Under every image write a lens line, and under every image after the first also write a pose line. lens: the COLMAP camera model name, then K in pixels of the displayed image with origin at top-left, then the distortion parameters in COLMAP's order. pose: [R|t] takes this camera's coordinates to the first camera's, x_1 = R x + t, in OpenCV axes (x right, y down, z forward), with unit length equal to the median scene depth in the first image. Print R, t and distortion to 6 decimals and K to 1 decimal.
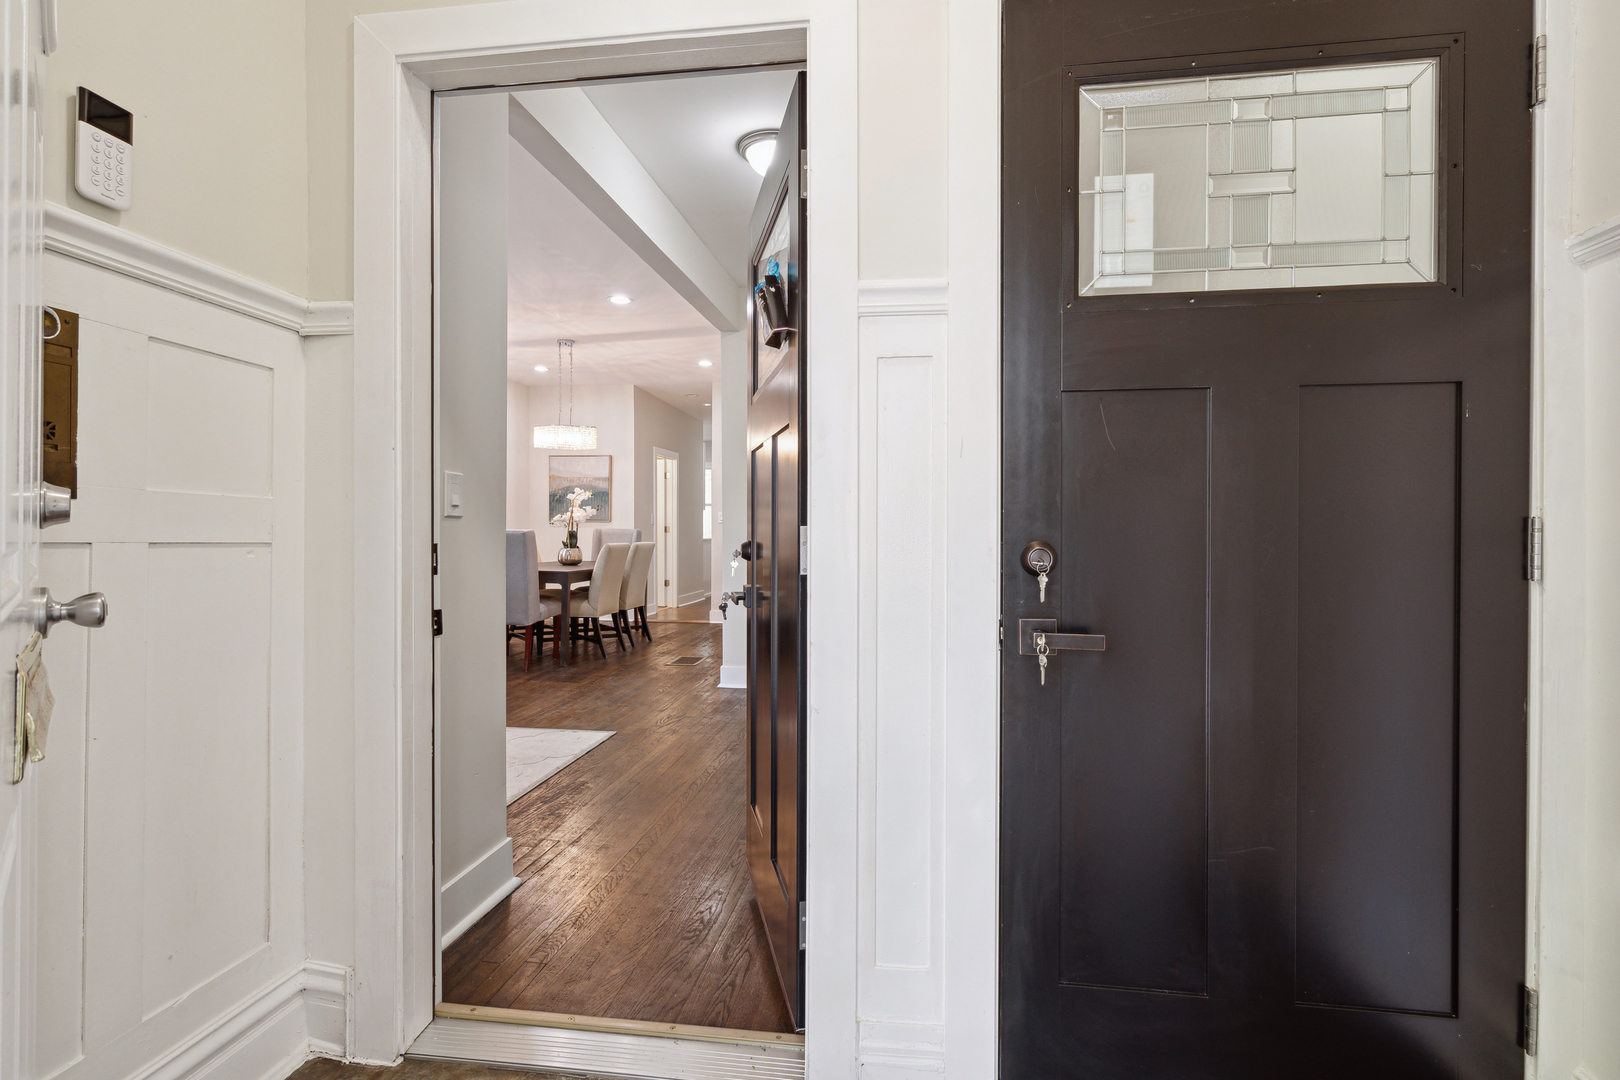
lens RADIAL K [[750.6, 0, 812.0], [0, 750.6, 527.6], [0, 0, 1]] dist [-0.001488, 0.000890]
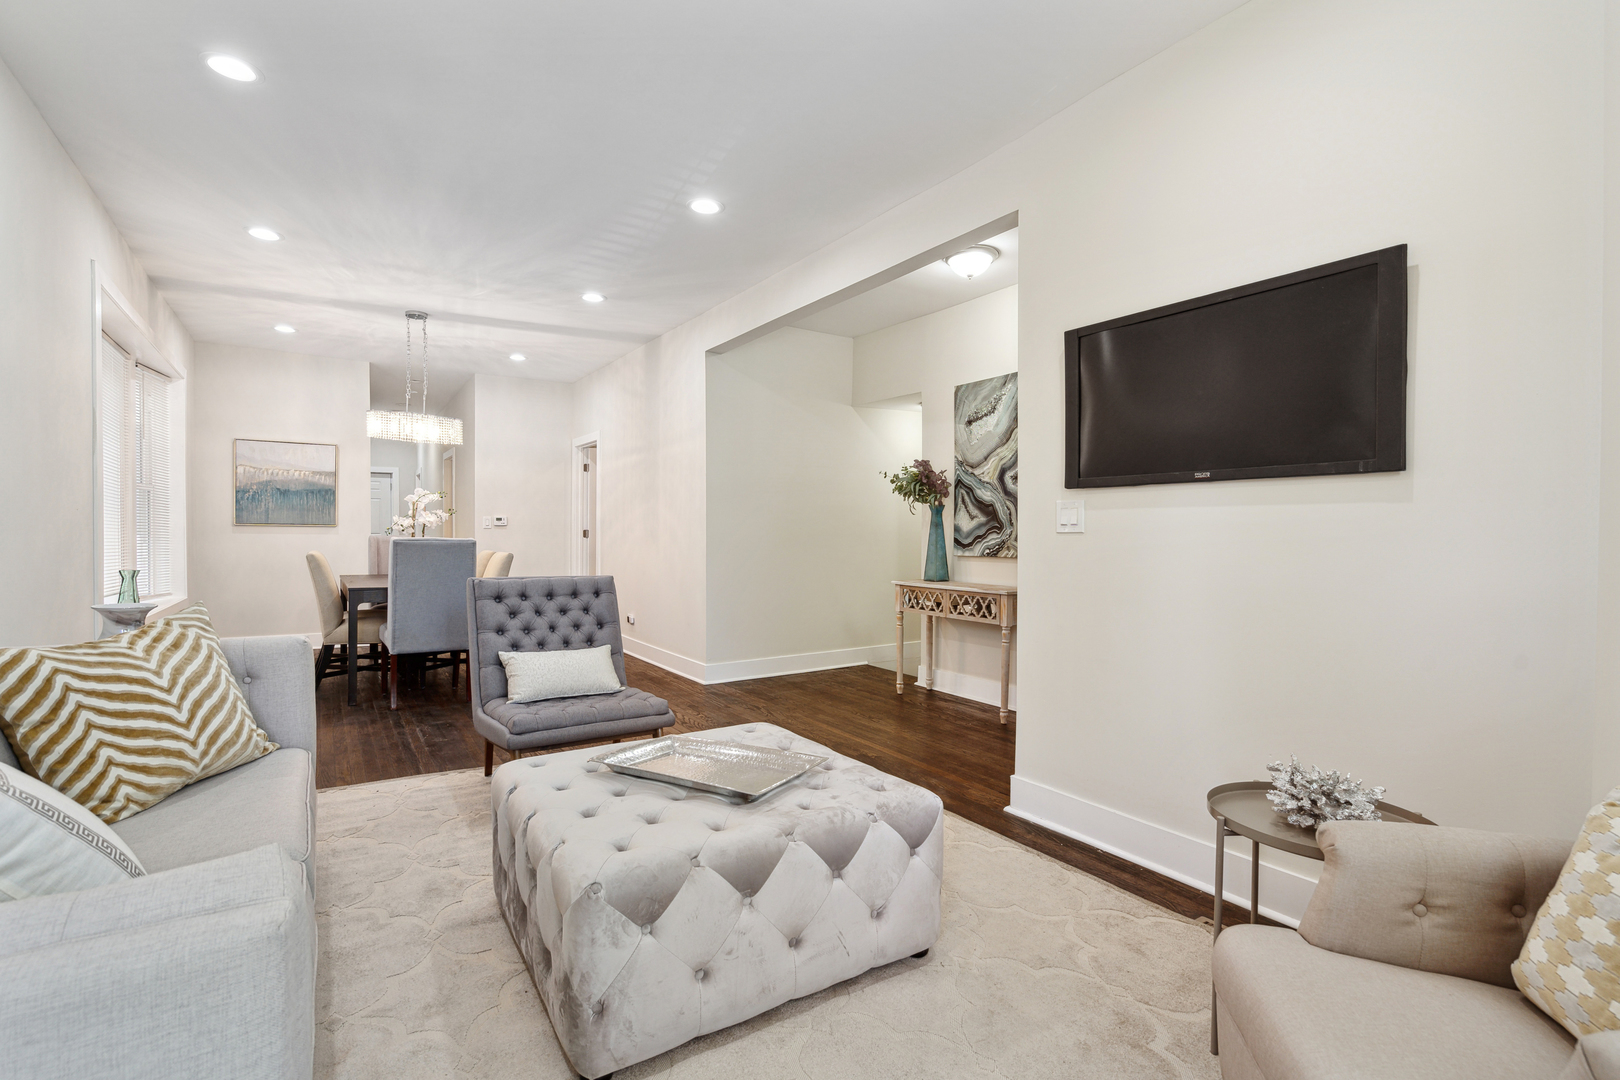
lens RADIAL K [[750.6, 0, 795.5], [0, 750.6, 540.4], [0, 0, 1]] dist [-0.001488, 0.000890]
pose [[0.761129, -0.004555, 0.648585, -0.485981], [-0.003743, 0.999928, 0.011415, -0.004505], [-0.648590, -0.011116, 0.761057, 0.071817]]
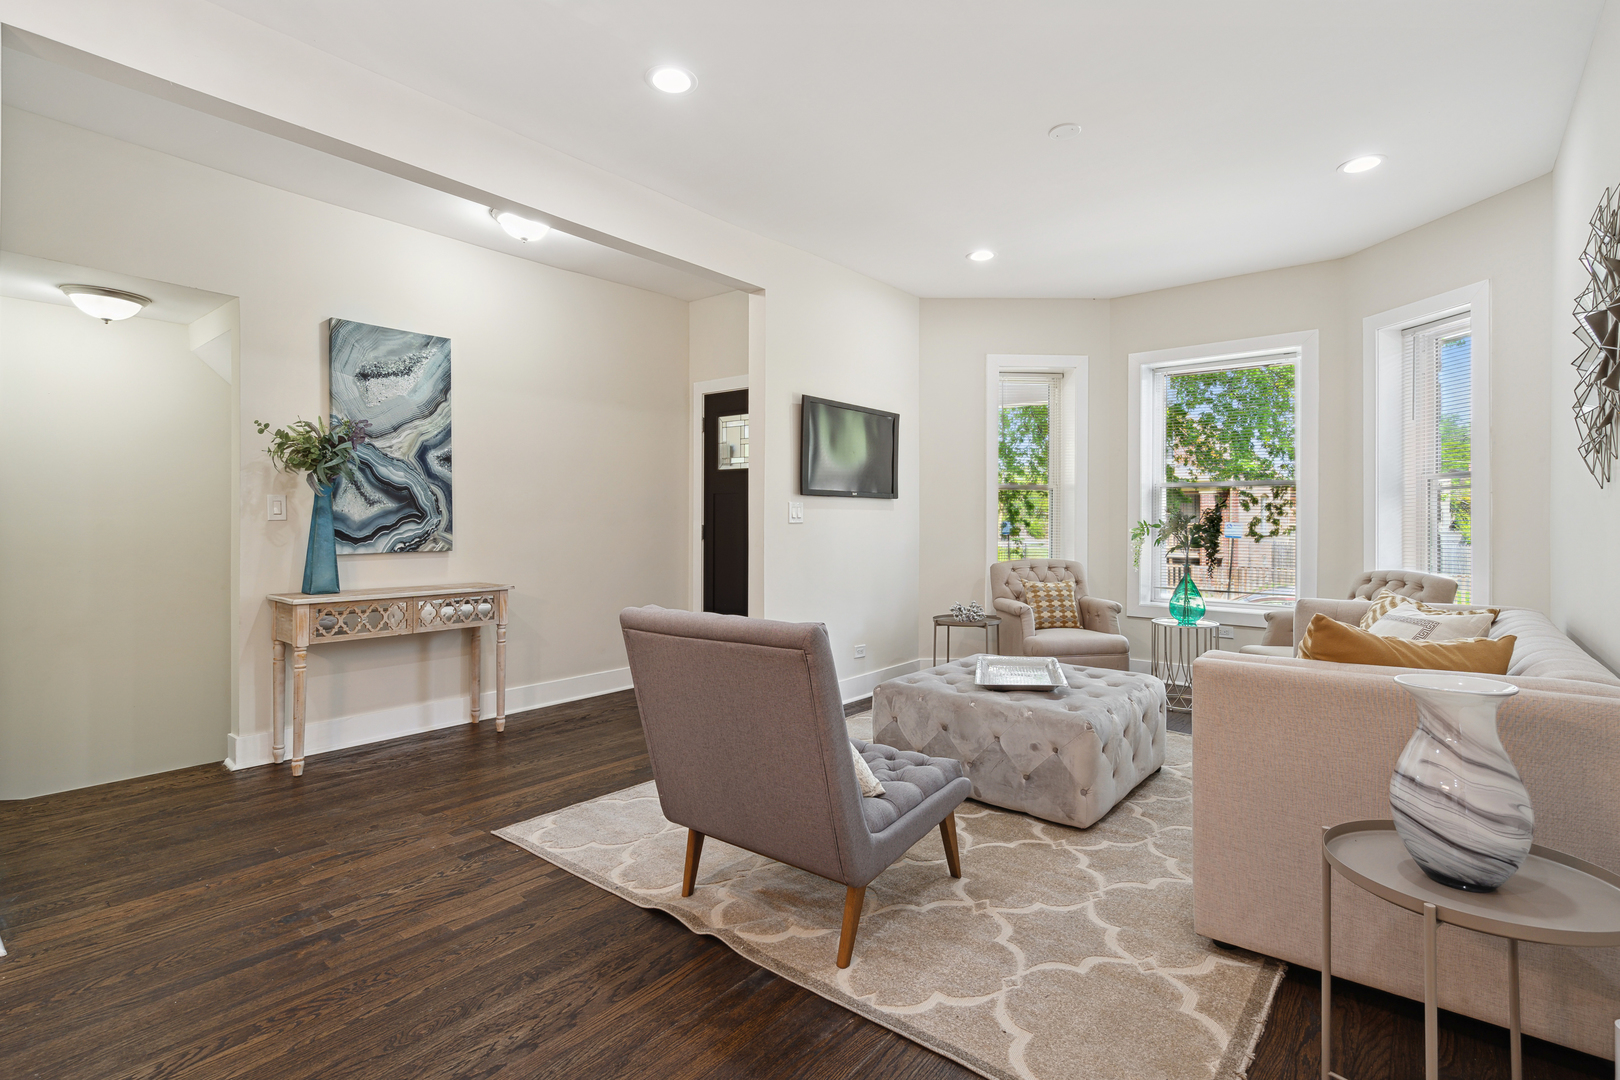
lens RADIAL K [[750.6, 0, 807.9], [0, 750.6, 526.7], [0, 0, 1]] dist [-0.001488, 0.000890]
pose [[-0.844458, -0.004481, 0.535603, -0.454729], [-0.001336, 0.999980, 0.006261, -0.004984], [-0.535621, 0.004571, -0.844446, 0.741369]]
